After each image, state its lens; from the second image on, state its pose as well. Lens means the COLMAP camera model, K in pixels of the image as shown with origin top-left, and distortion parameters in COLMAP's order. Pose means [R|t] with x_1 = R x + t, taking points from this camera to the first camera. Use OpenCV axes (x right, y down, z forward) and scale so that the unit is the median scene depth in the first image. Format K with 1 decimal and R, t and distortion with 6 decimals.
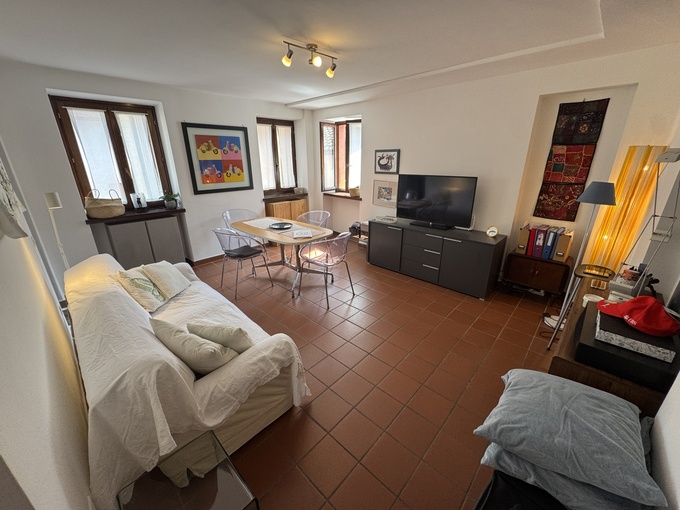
lens RADIAL K [[270.9, 0, 342.5], [0, 270.9, 256.9], [0, 0, 1]] dist [-0.006992, 0.002131]
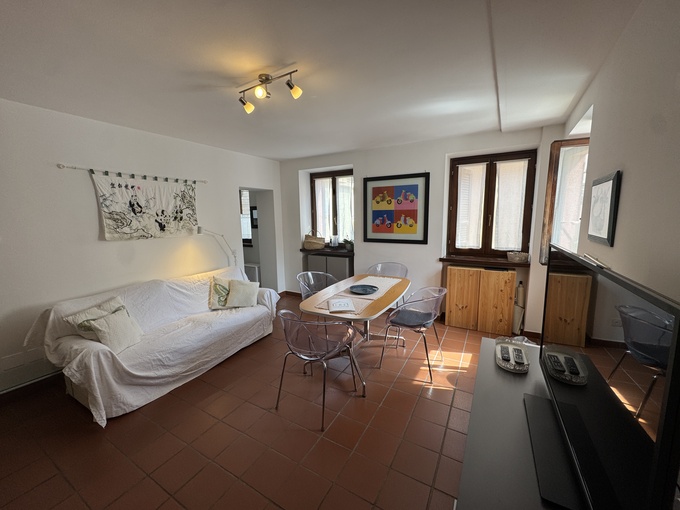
lens RADIAL K [[270.9, 0, 338.9], [0, 270.9, 251.7], [0, 0, 1]] dist [-0.006992, 0.002131]
pose [[0.231669, 0.136281, -0.963201, 0.752237], [-0.321312, 0.945288, 0.056465, -0.368463], [0.918198, 0.296407, 0.262783, 1.070262]]
